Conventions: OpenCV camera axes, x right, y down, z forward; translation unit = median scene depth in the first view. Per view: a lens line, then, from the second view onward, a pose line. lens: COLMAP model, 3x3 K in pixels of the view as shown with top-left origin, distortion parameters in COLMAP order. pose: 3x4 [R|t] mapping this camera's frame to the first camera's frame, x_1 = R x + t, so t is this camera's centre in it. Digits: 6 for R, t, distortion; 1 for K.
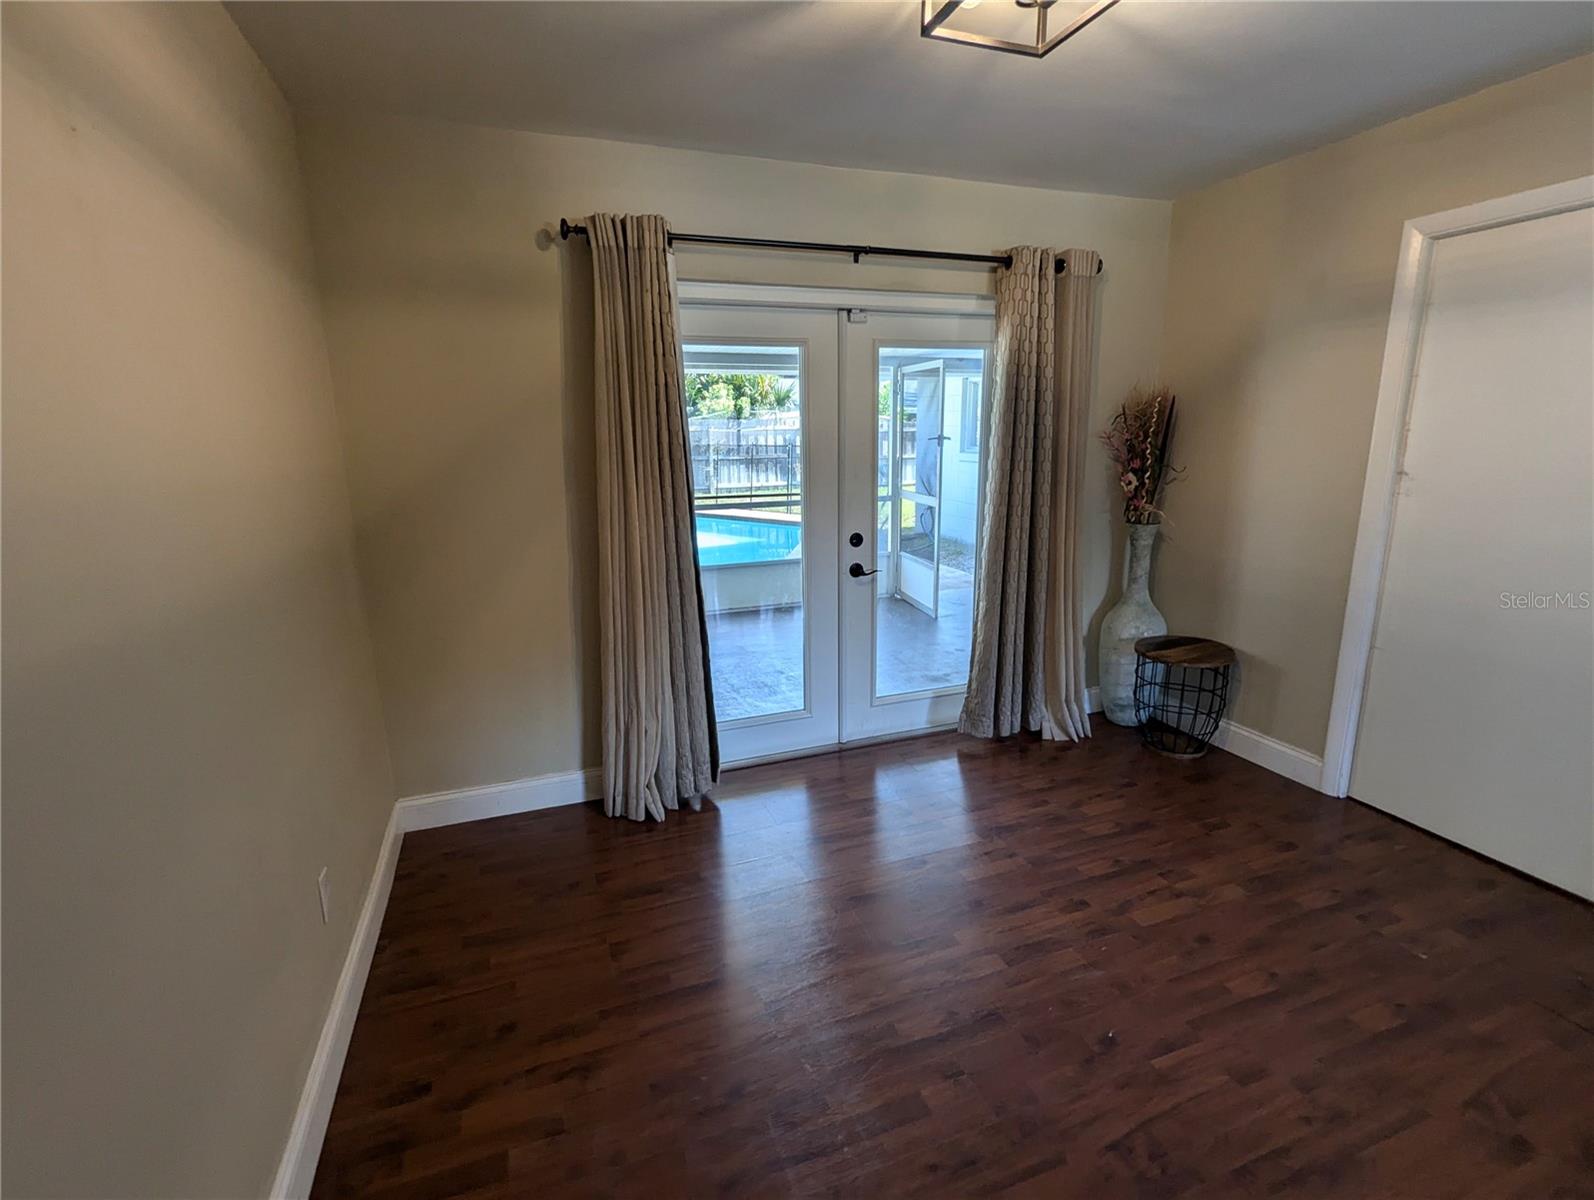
lens RADIAL K [[758.8, 0, 797.0], [0, 758.8, 600.0], [0, 0, 1]] dist [0.003052, 0.000221]
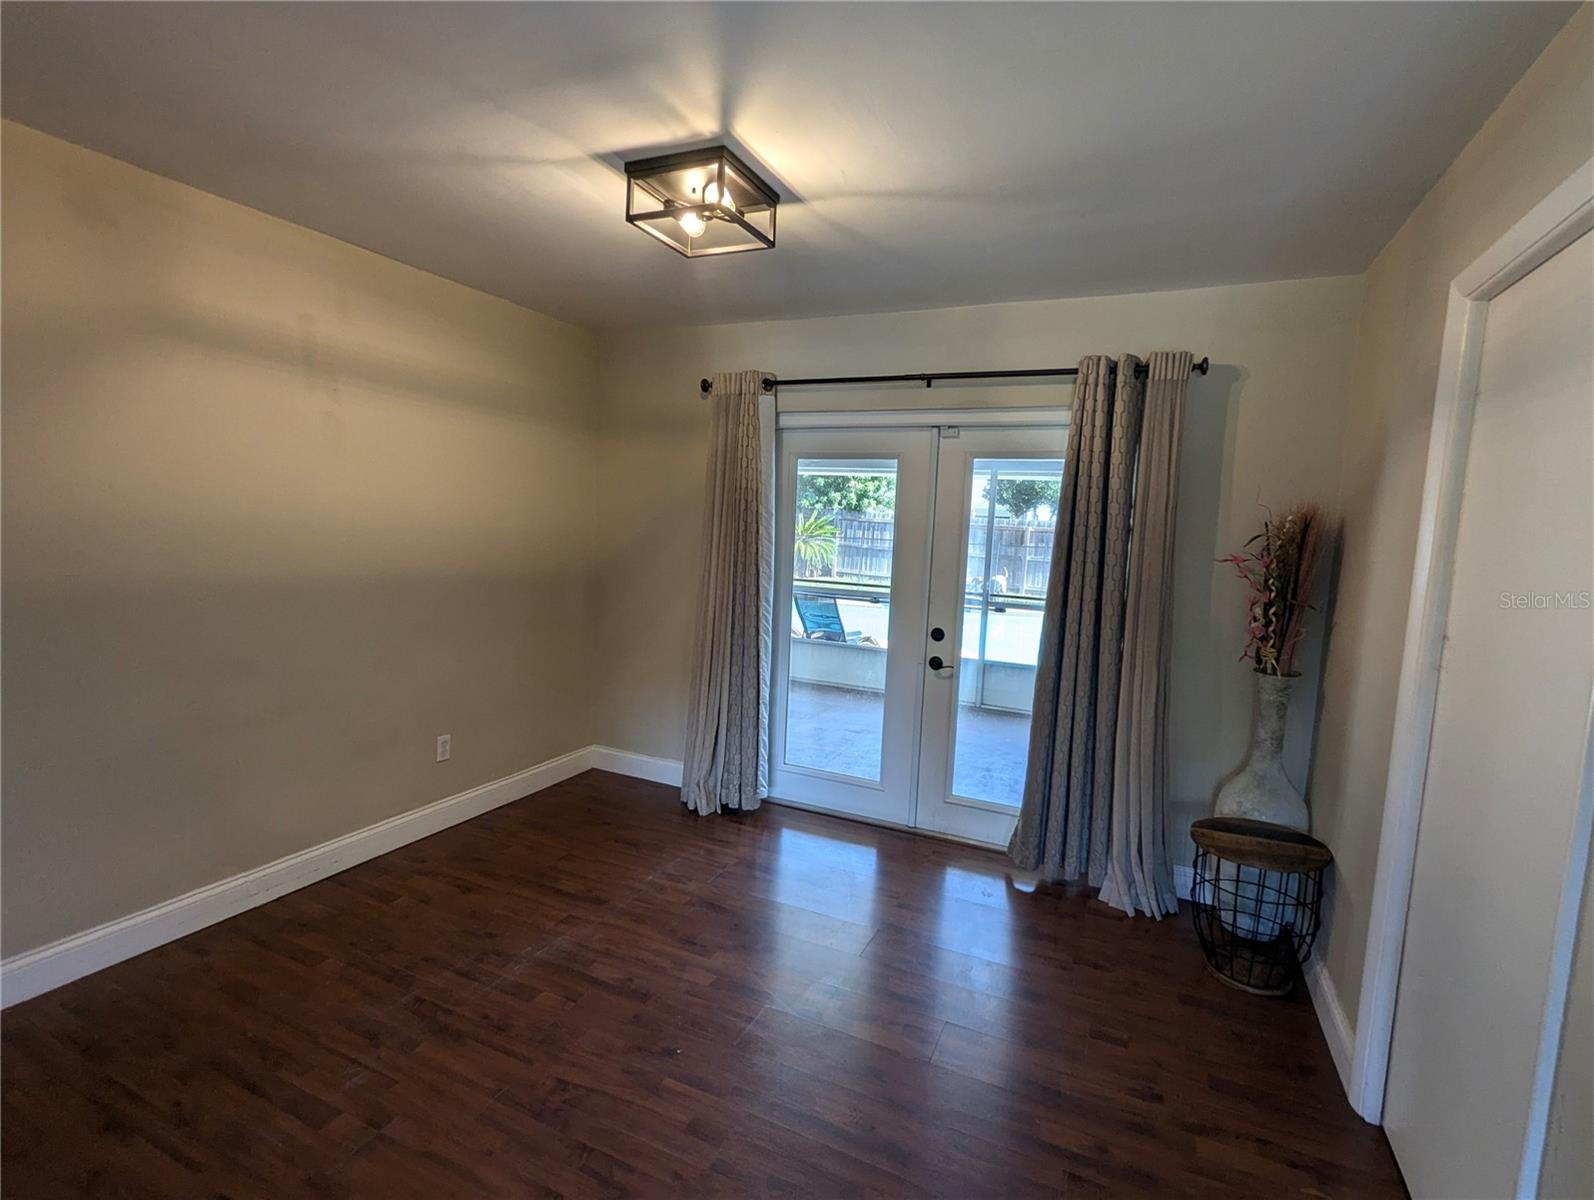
lens RADIAL K [[750.8, 0, 797.0], [0, 750.8, 600.0], [0, 0, 1]] dist [-0.005213, -0.000678]
pose [[0.703310, 0.121000, -0.700510, 0.724061], [-0.212991, 0.976006, -0.045255, -0.040404], [0.678226, 0.181031, 0.712206, 0.120923]]
